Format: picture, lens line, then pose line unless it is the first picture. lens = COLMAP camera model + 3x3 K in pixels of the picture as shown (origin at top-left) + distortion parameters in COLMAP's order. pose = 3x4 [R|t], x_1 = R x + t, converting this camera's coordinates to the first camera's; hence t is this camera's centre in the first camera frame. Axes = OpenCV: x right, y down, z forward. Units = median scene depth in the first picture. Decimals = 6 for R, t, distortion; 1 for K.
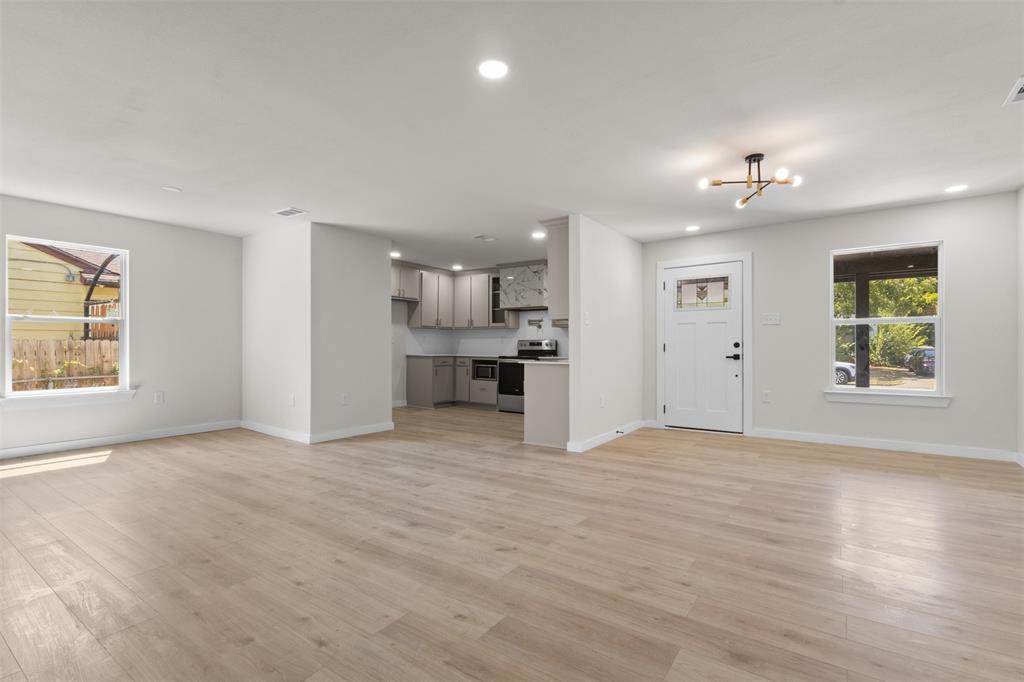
lens RADIAL K [[475.3, 0, 511.1], [0, 475.3, 342.8], [0, 0, 1]] dist [0.001855, 0.000364]
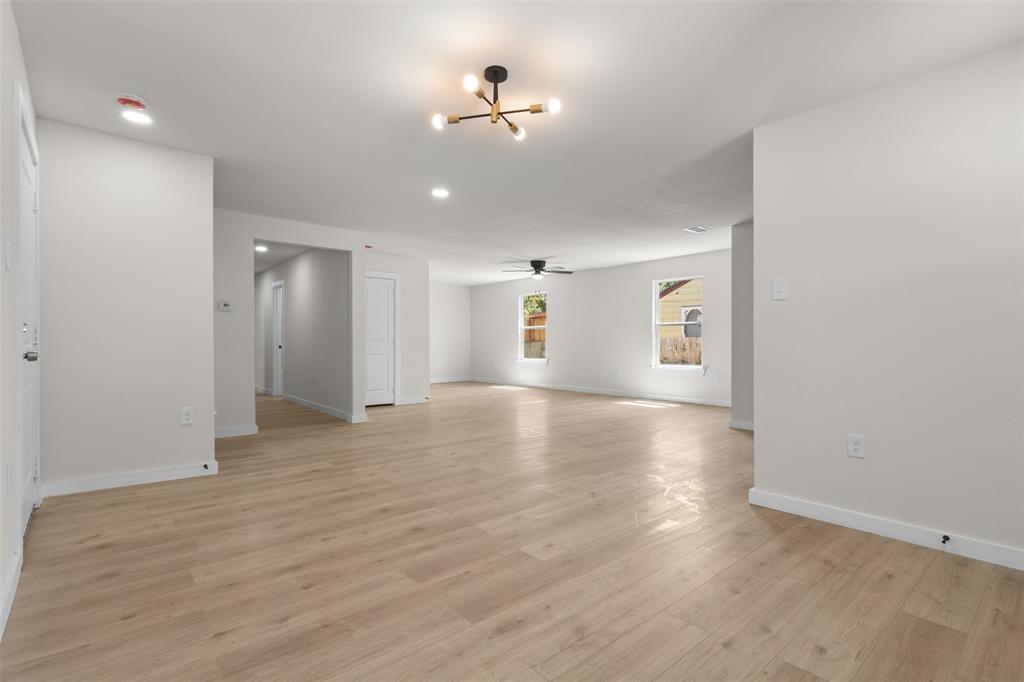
lens RADIAL K [[475.3, 0, 511.1], [0, 475.3, 342.8], [0, 0, 1]] dist [0.001855, 0.000364]
pose [[-0.248051, 0.001737, -0.968745, 0.660706], [0.004762, 0.999988, 0.000574, 0.010614], [0.968735, -0.004471, -0.248056, 0.662991]]
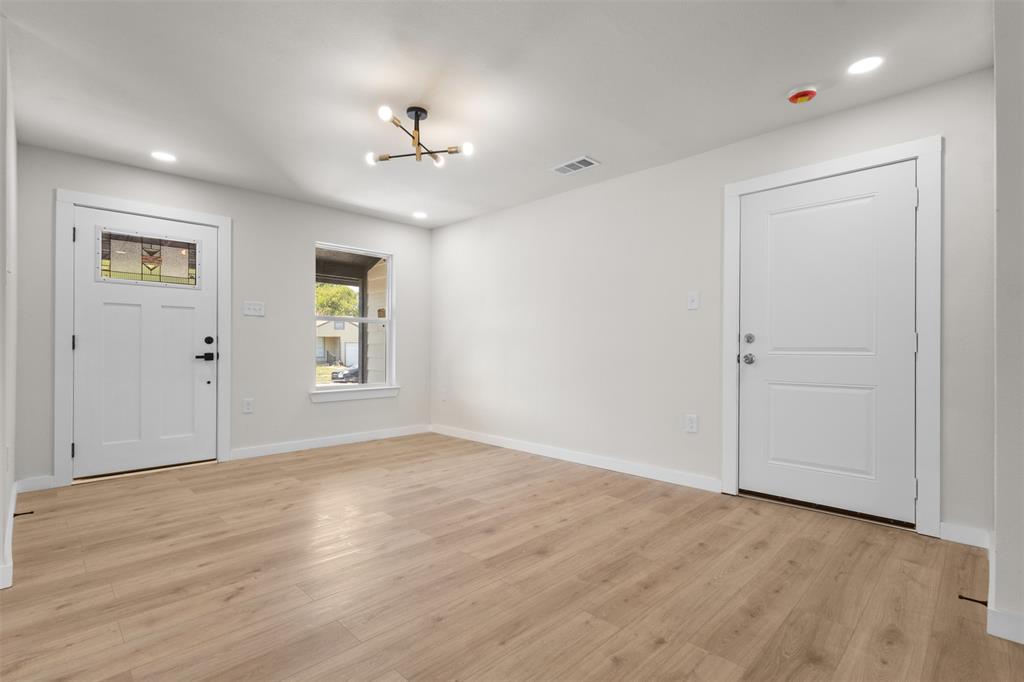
lens RADIAL K [[475.6, 0, 512.4], [0, 475.6, 348.3], [0, 0, 1]] dist [0.004221, 0.000878]
pose [[0.170013, 0.003975, 0.985434, -0.152748], [-0.012167, 0.999924, -0.001934, 0.011768], [-0.985367, -0.011661, 0.170049, 0.383427]]
